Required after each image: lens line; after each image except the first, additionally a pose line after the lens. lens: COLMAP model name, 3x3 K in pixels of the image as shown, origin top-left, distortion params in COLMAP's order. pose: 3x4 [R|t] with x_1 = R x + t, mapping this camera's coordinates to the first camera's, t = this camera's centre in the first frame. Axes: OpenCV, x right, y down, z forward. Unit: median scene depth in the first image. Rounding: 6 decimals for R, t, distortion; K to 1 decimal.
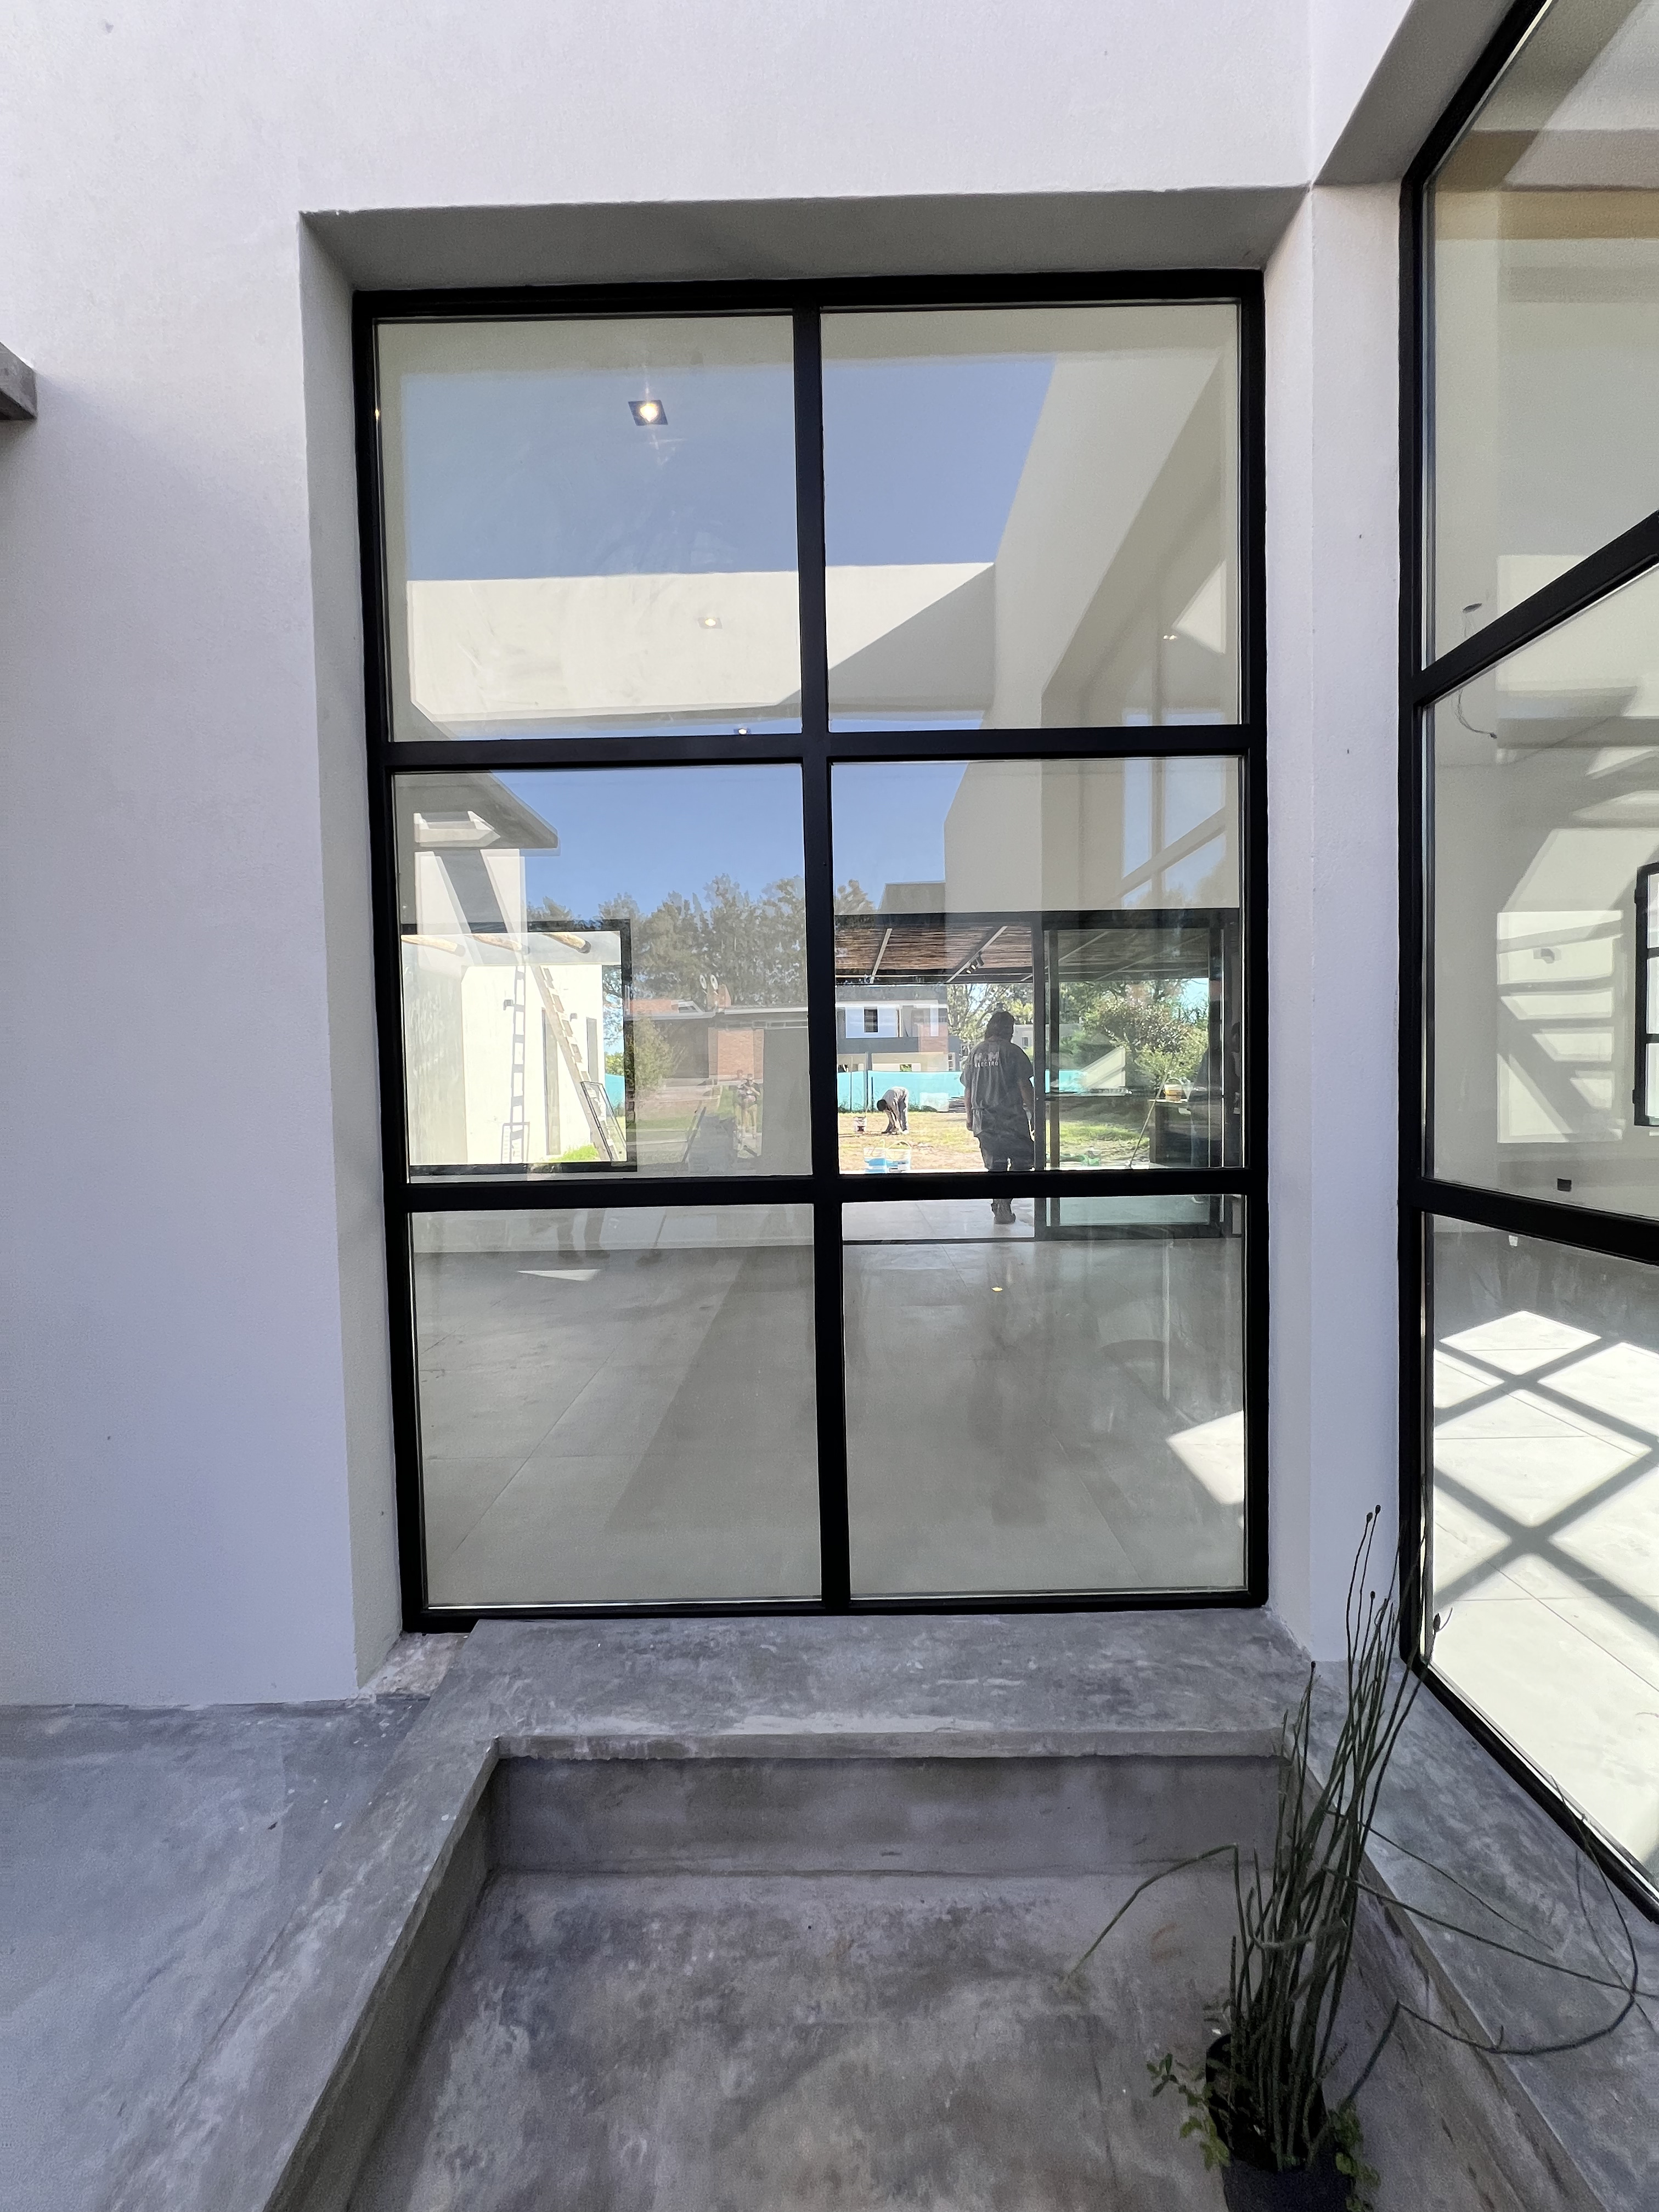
lens RADIAL K [[879.4, 0, 826.8], [0, 879.4, 1104.9], [0, 0, 1]] dist [-0.002859, 0.000476]
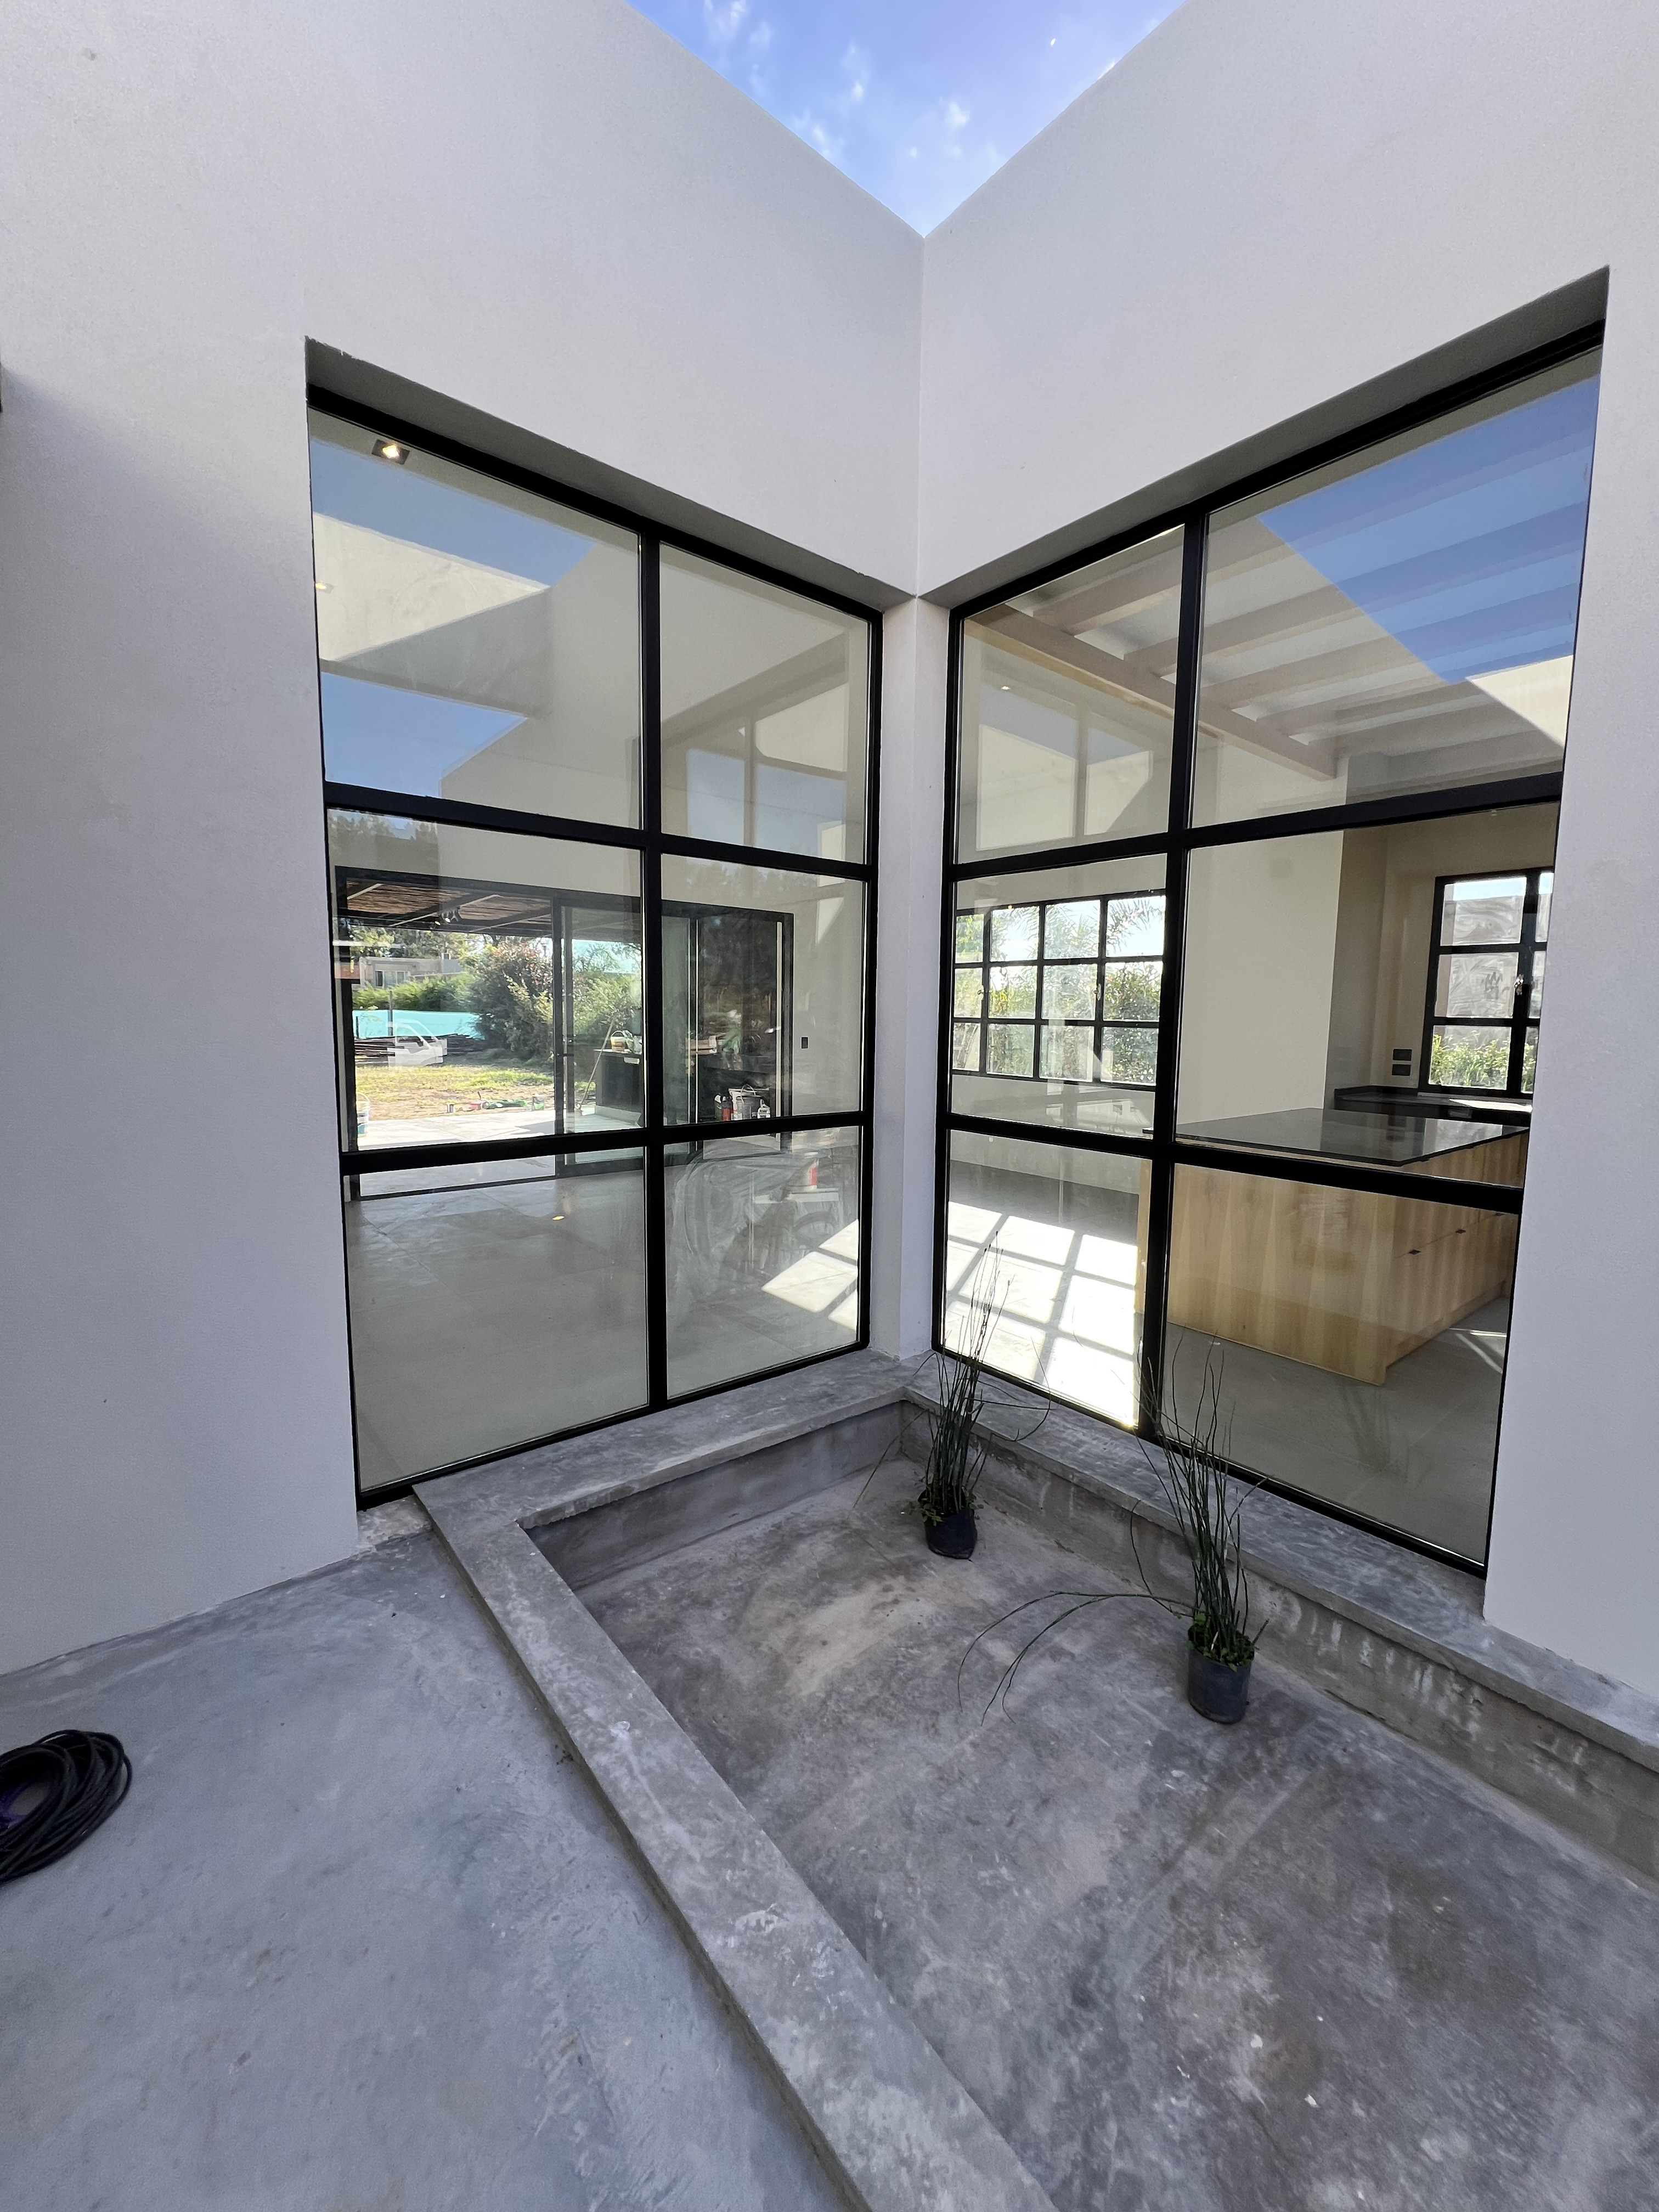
lens RADIAL K [[879.4, 0, 833.1], [0, 879.4, 1101.3], [0, 0, 1]] dist [-0.002859, 0.000476]
pose [[0.772254, -0.033663, 0.634422, -0.840084], [-0.004798, 0.998258, 0.058810, -0.061809], [-0.635296, -0.048460, 0.770747, -0.414305]]
